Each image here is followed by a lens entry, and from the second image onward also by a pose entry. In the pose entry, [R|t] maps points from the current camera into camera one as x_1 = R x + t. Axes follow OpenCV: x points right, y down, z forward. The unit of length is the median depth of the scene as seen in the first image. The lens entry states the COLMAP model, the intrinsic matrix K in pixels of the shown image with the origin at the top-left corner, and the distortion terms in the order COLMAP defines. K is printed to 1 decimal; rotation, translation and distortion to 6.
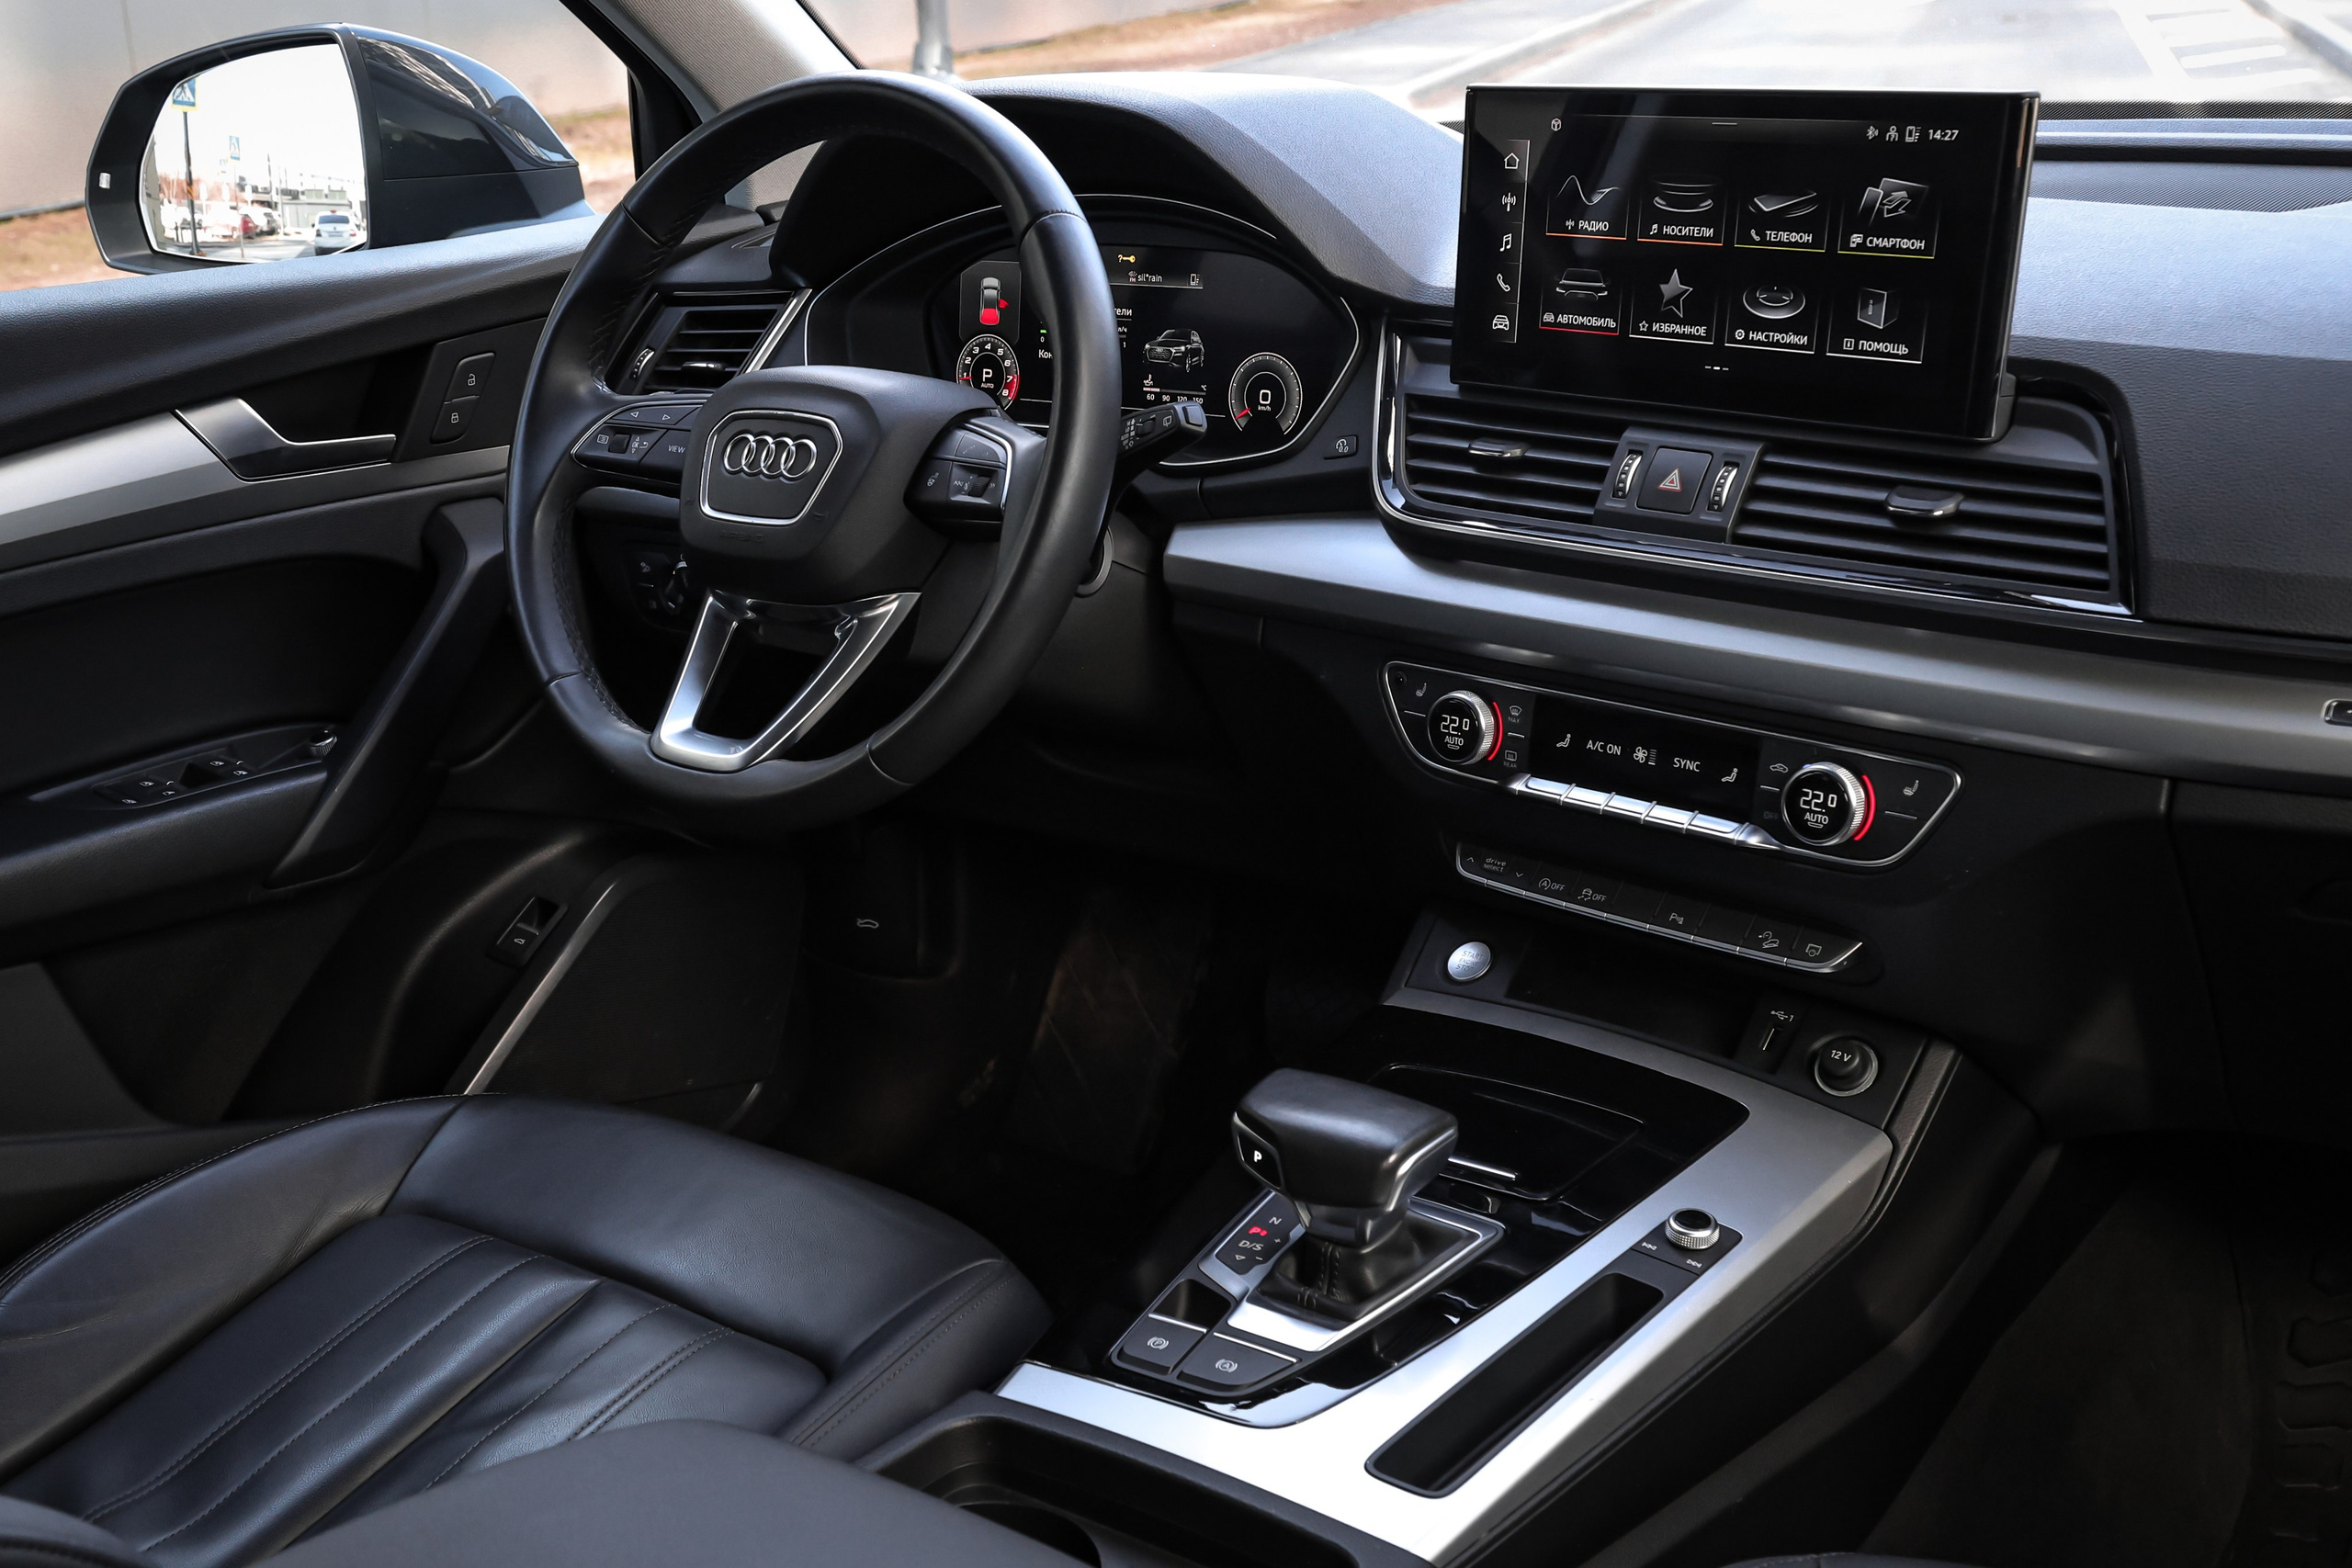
lens RADIAL K [[2491.1, 0, 1006.0], [0, 2491.1, 983.8], [0, 0, 1]] dist [-0.011531, 0.010436]
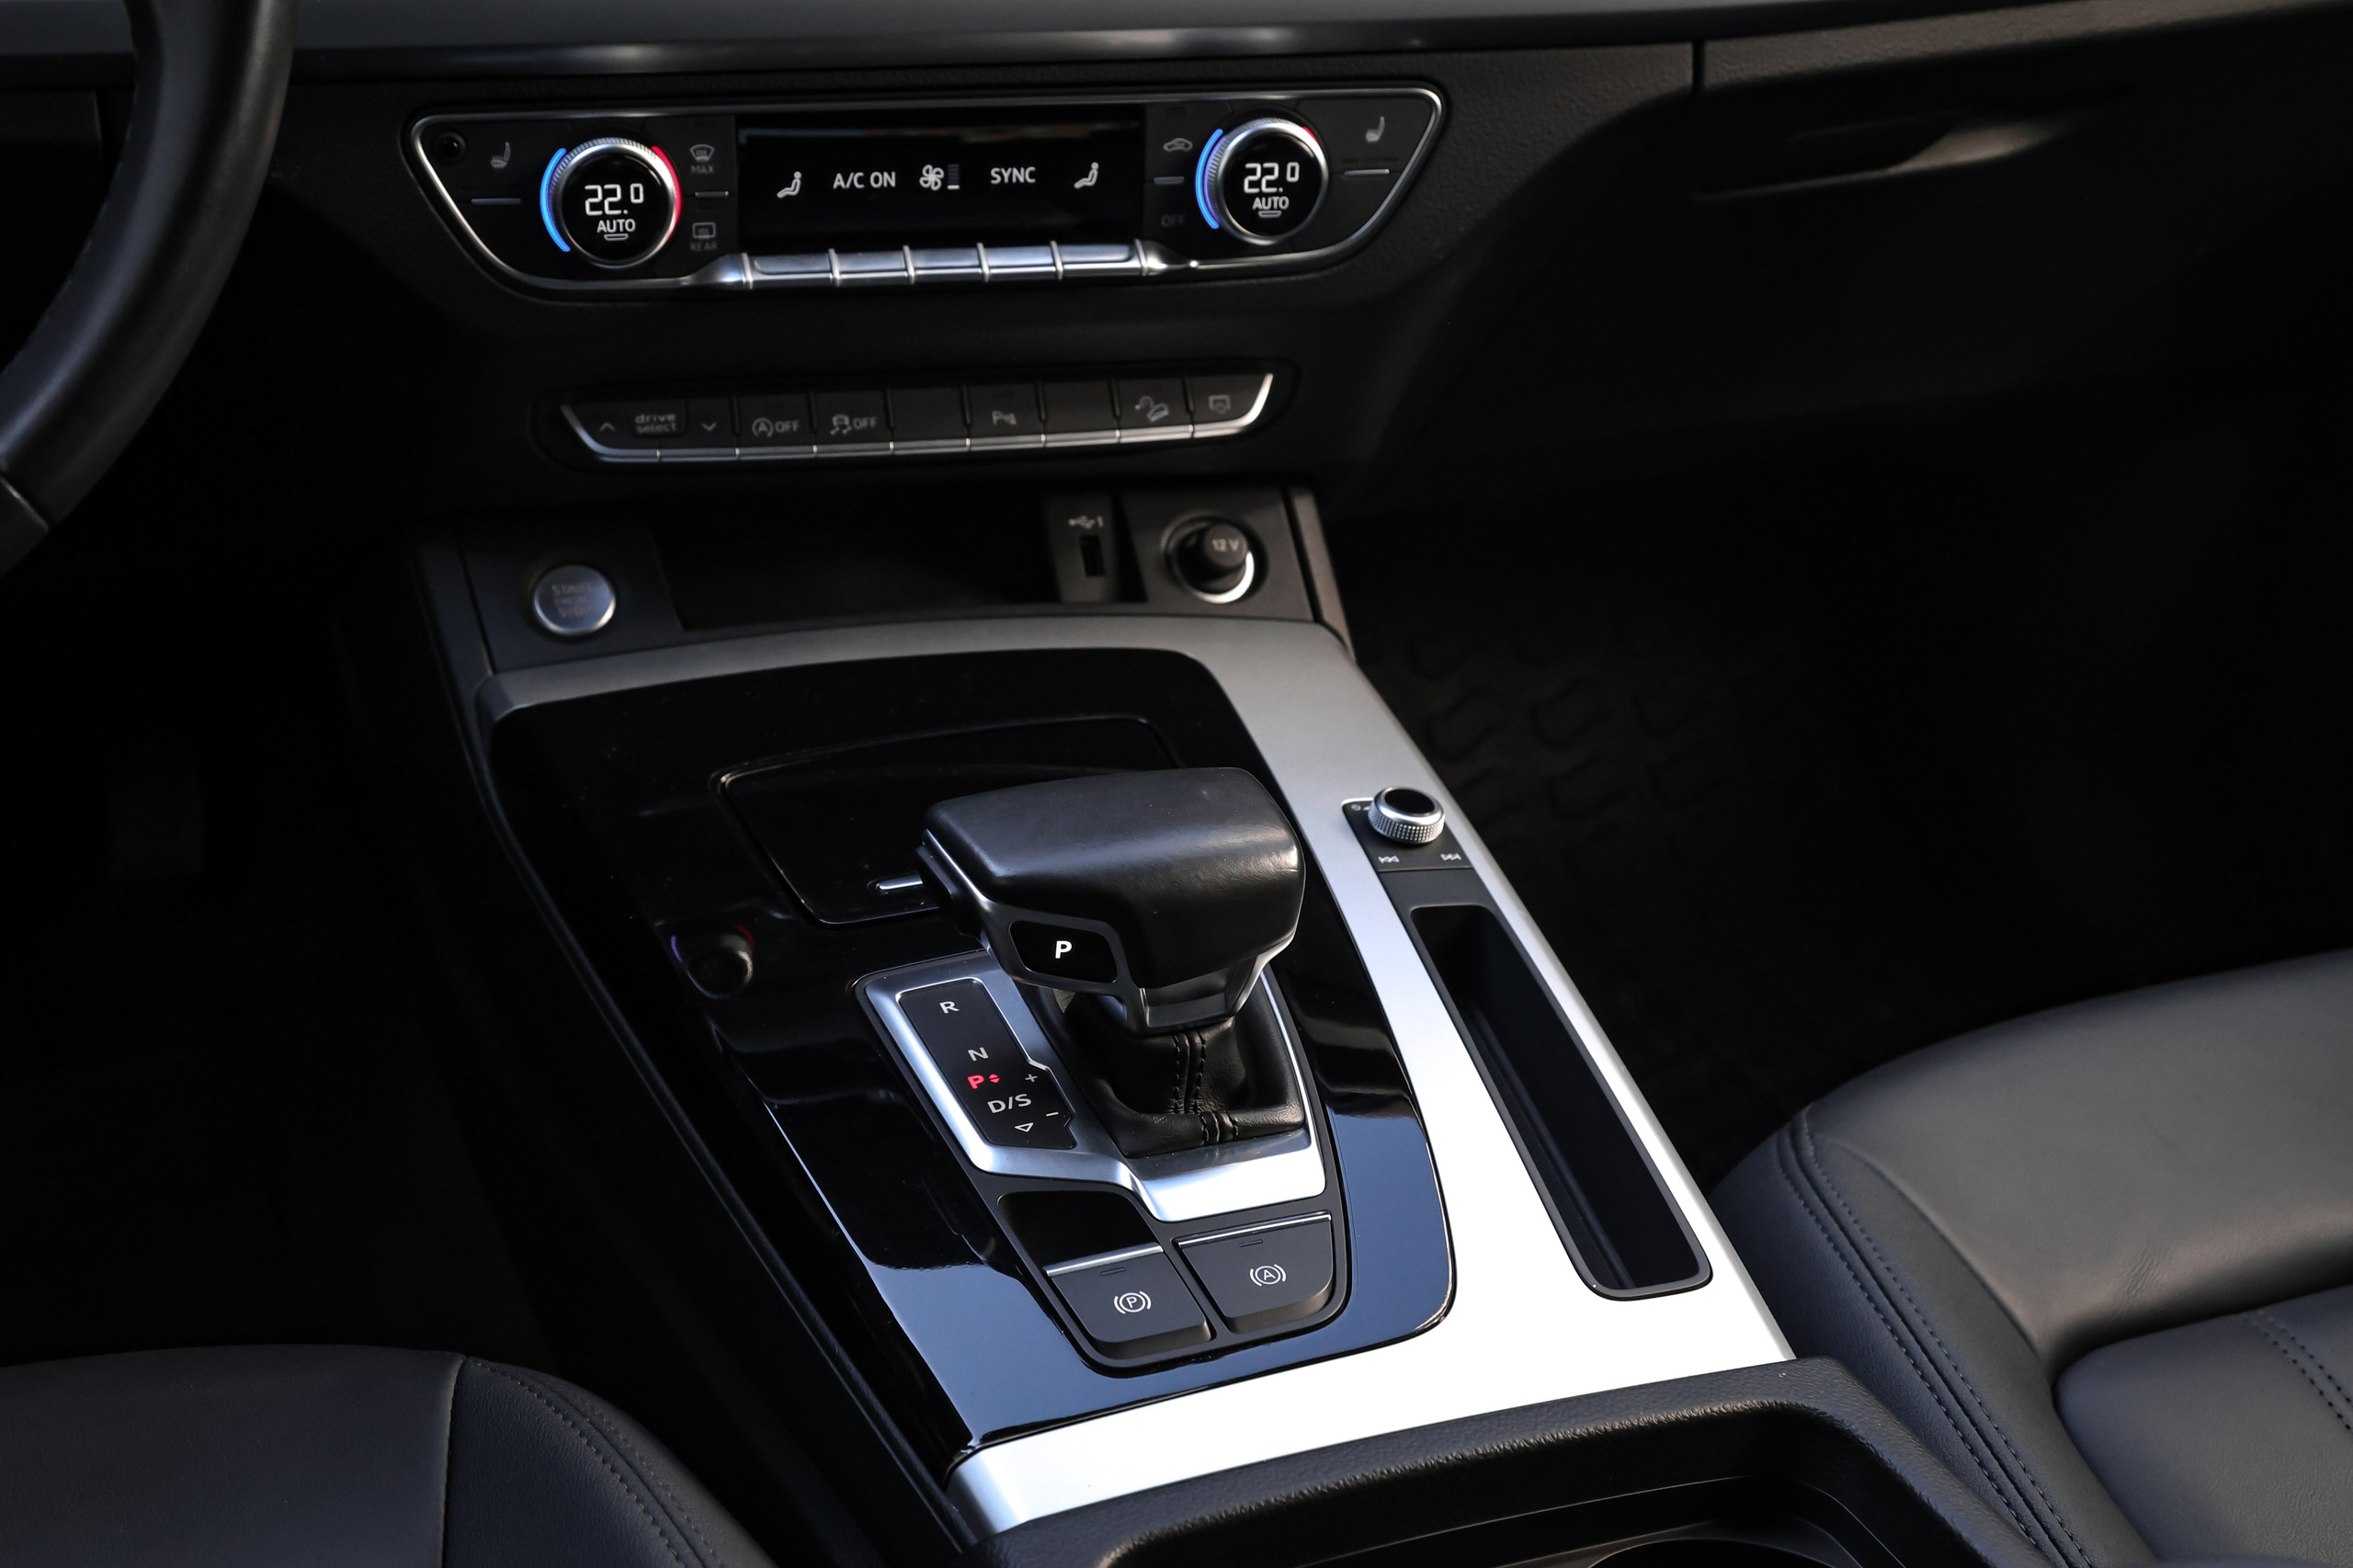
lens RADIAL K [[3041.9, 0, 965.0], [0, 3041.9, 983.9], [0, 0, 1]] dist [0.010020, -0.027244]
pose [[0.534582, -0.377985, 0.755877, -0.422413], [0.269318, 0.923968, 0.271570, -0.115134], [-0.801055, 0.058394, 0.595735, 0.564716]]
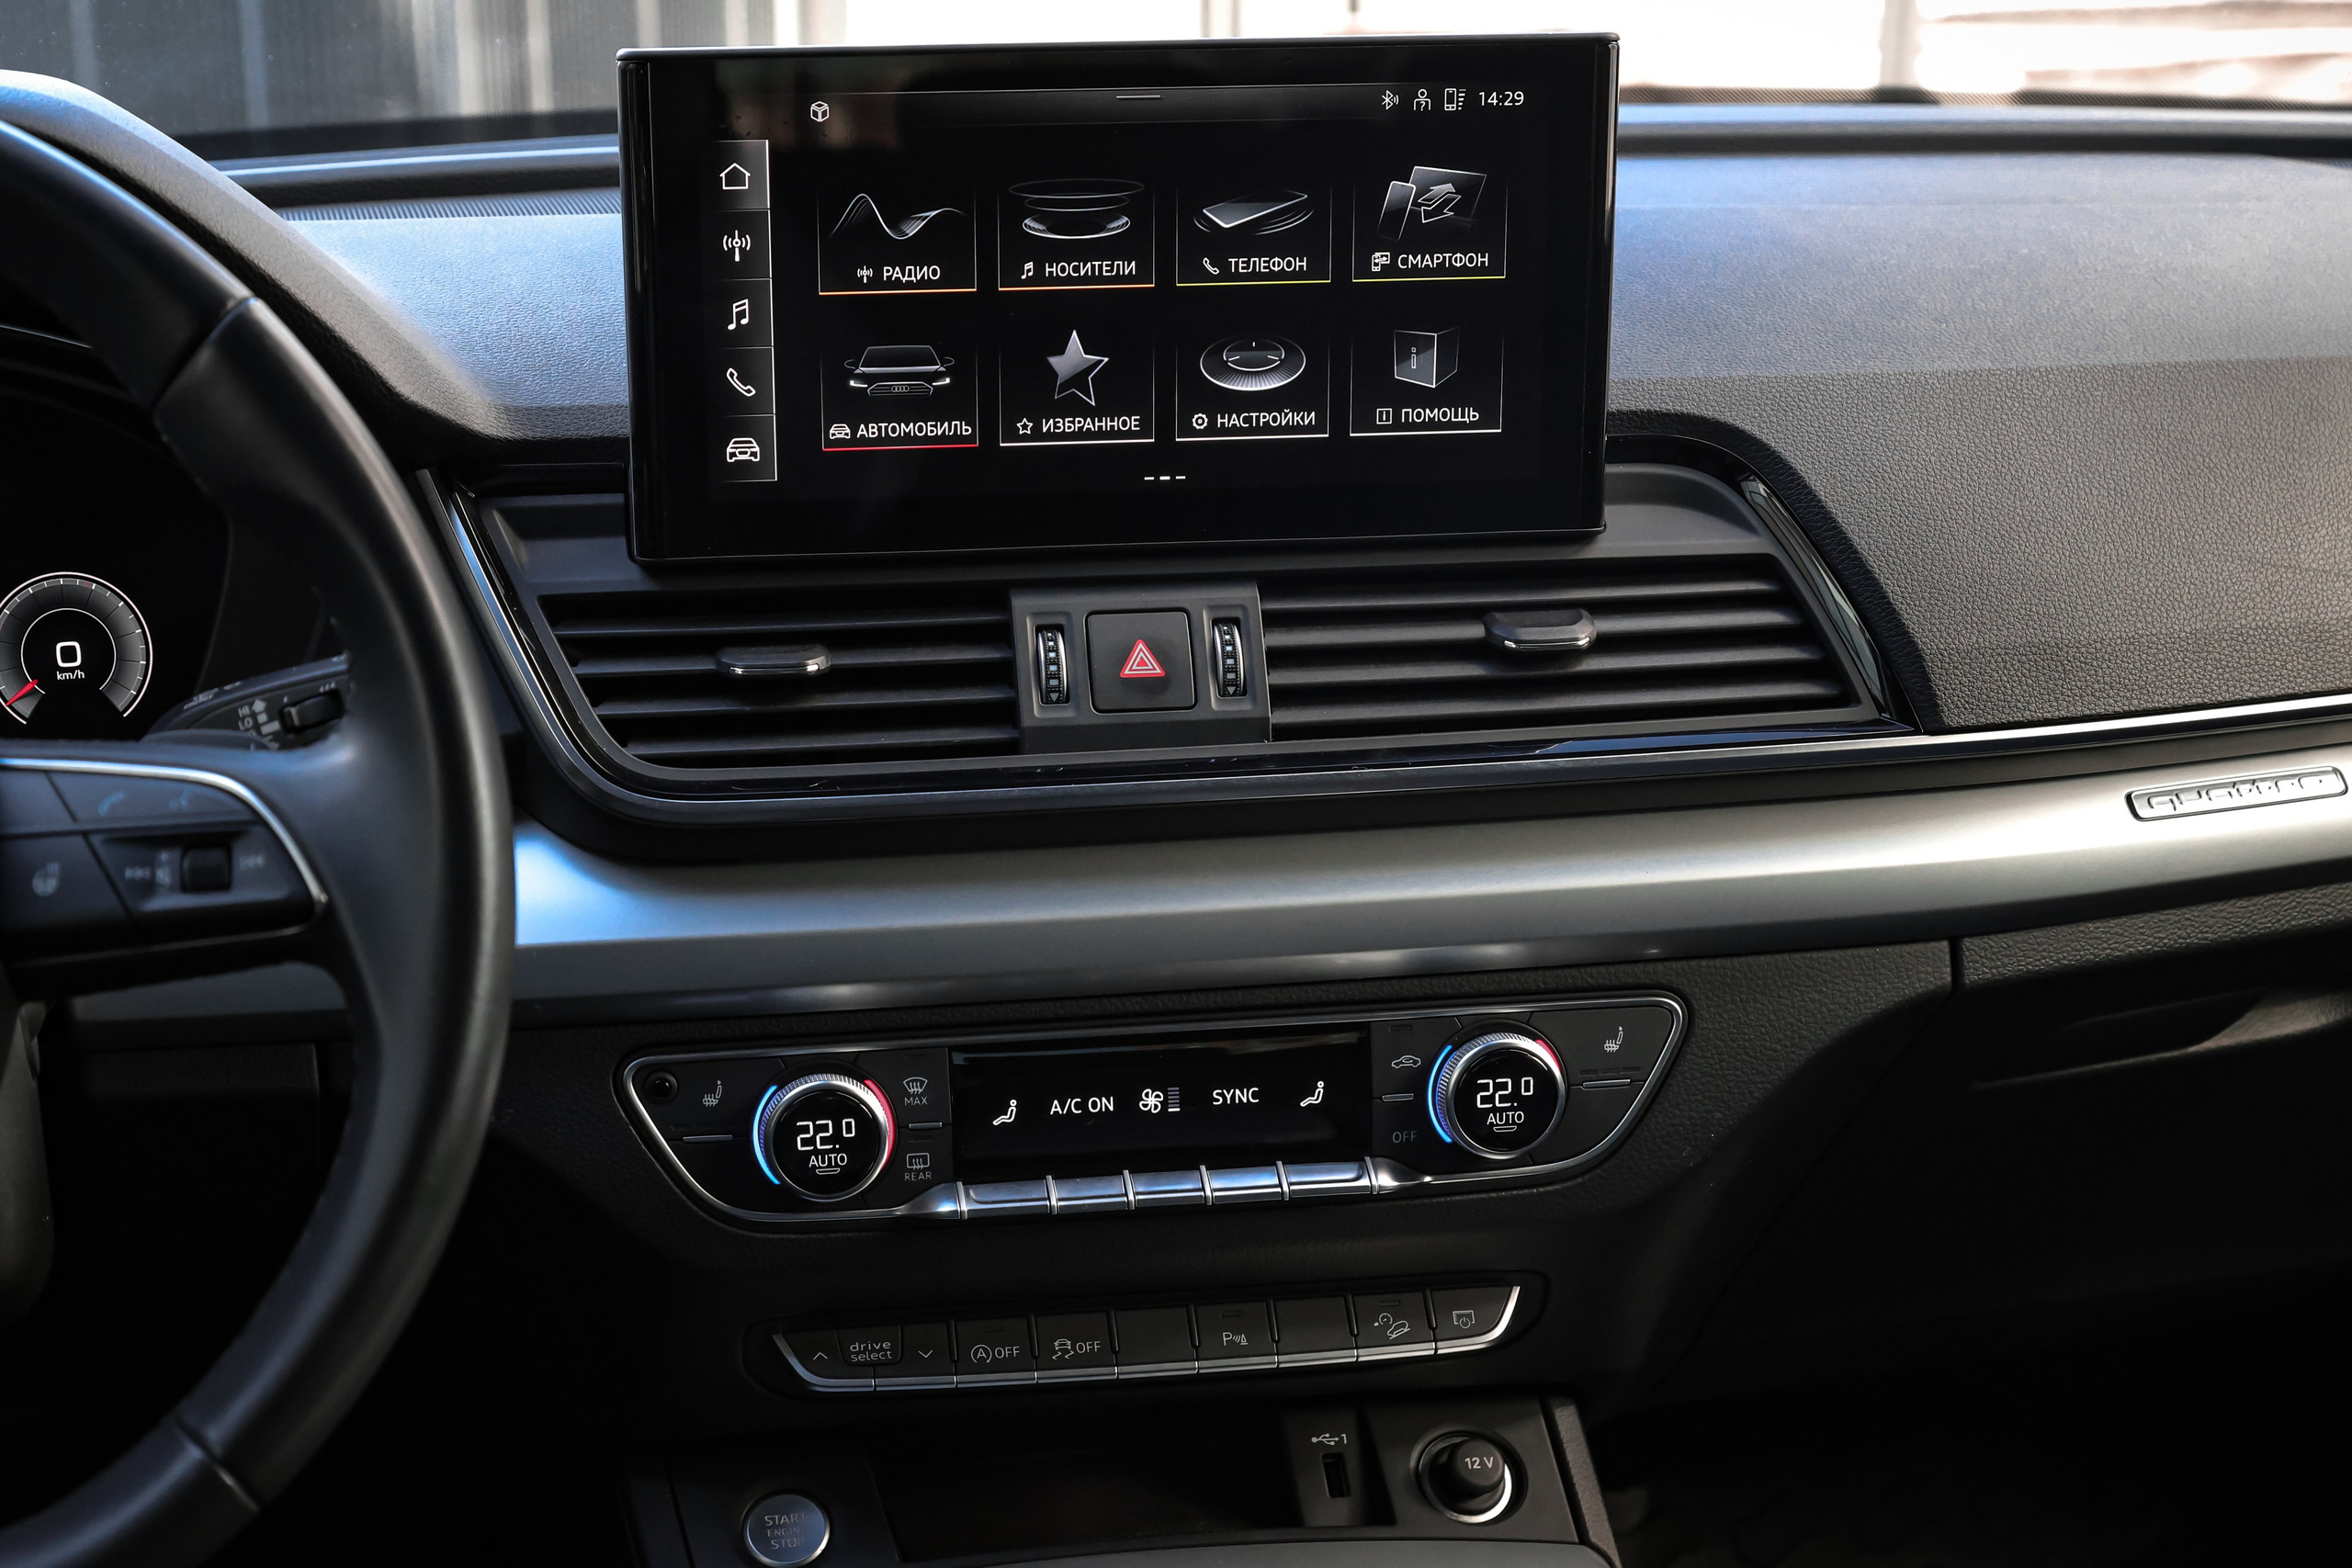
lens RADIAL K [[3602.5, 0, 918.3], [0, 3602.5, 1157.0], [0, 0, 1]] dist [-0.014148, 0.016520]
pose [[0.610057, -0.232449, 0.757495, -0.480795], [0.296728, 0.953456, 0.053610, -0.149796], [-0.734699, 0.192065, 0.650637, 0.481863]]
